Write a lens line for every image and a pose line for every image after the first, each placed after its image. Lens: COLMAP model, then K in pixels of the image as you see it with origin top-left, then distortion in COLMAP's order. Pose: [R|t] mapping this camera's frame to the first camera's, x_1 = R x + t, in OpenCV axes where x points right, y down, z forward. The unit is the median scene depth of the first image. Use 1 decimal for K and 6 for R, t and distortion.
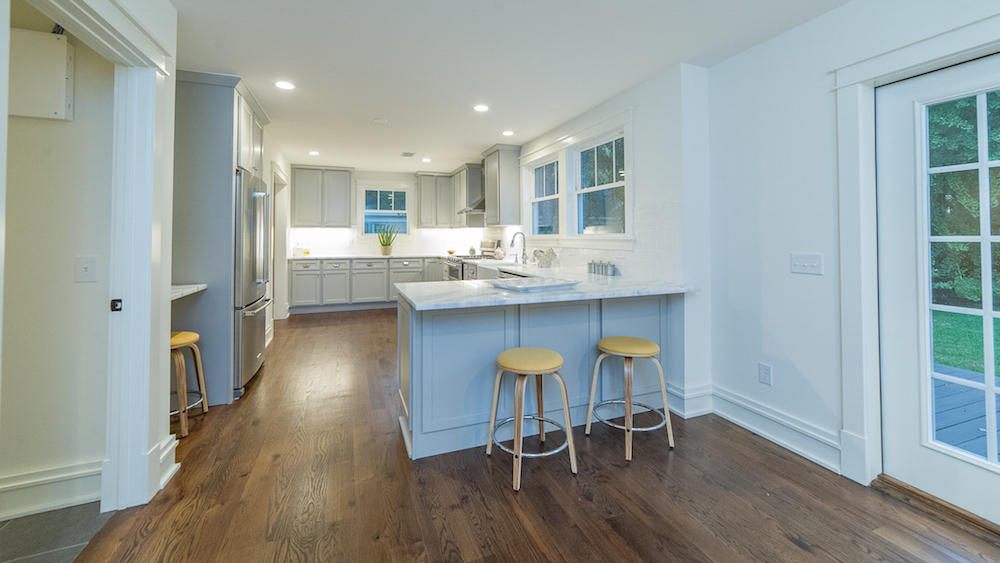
lens RADIAL K [[394.1, 0, 494.4], [0, 394.1, 230.2], [0, 0, 1]] dist [-0.001859, 0.000252]
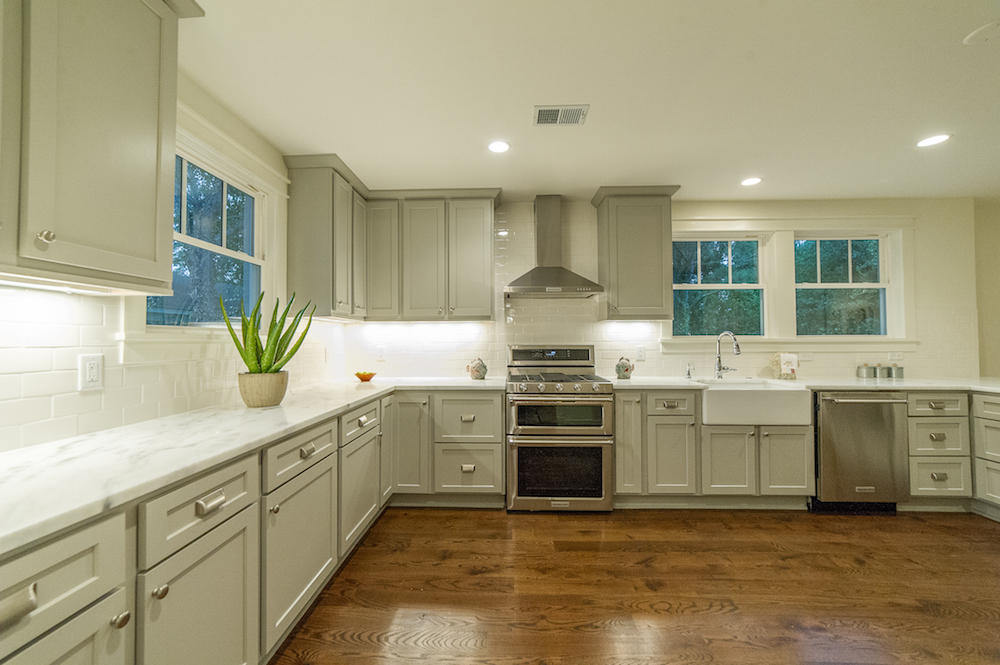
lens RADIAL K [[391.0, 0, 499.0], [0, 391.0, 330.8], [0, 0, 1]] dist [-0.000820, 0.000002]
pose [[0.368141, 0.020964, 0.929534, -0.532849], [-0.012238, 0.999768, -0.017701, 0.014598], [-0.929690, -0.004859, 0.368312, 0.846831]]
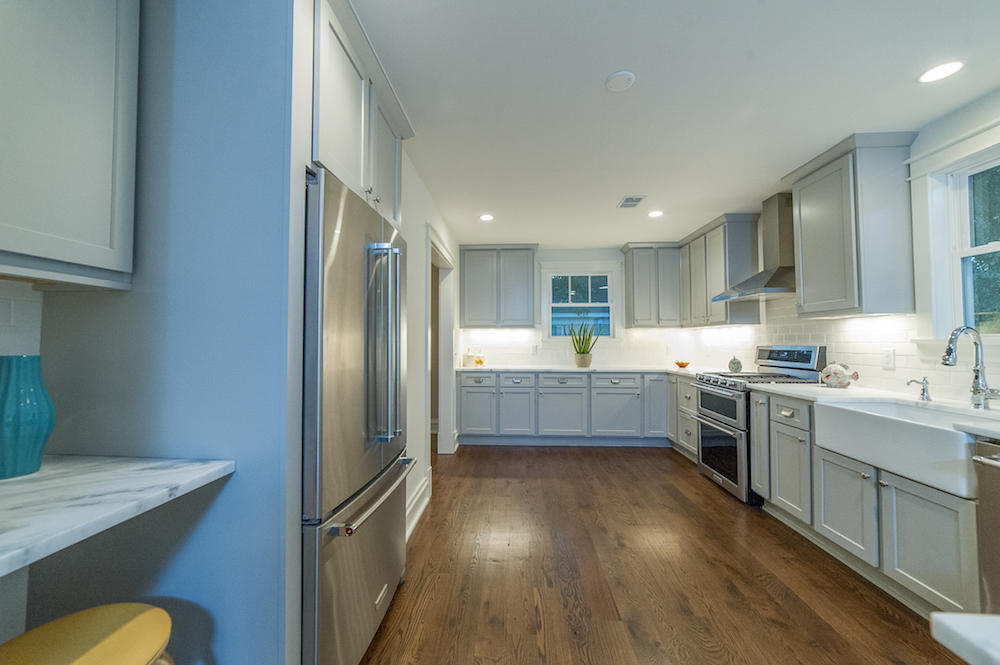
lens RADIAL K [[391.0, 0, 499.0], [0, 391.0, 330.8], [0, 0, 1]] dist [-0.000820, 0.000002]
pose [[0.920116, -0.011405, -0.391481, -0.159760], [0.007212, 0.999900, -0.012180, 0.007520], [0.391580, 0.008384, 0.920106, 0.350698]]
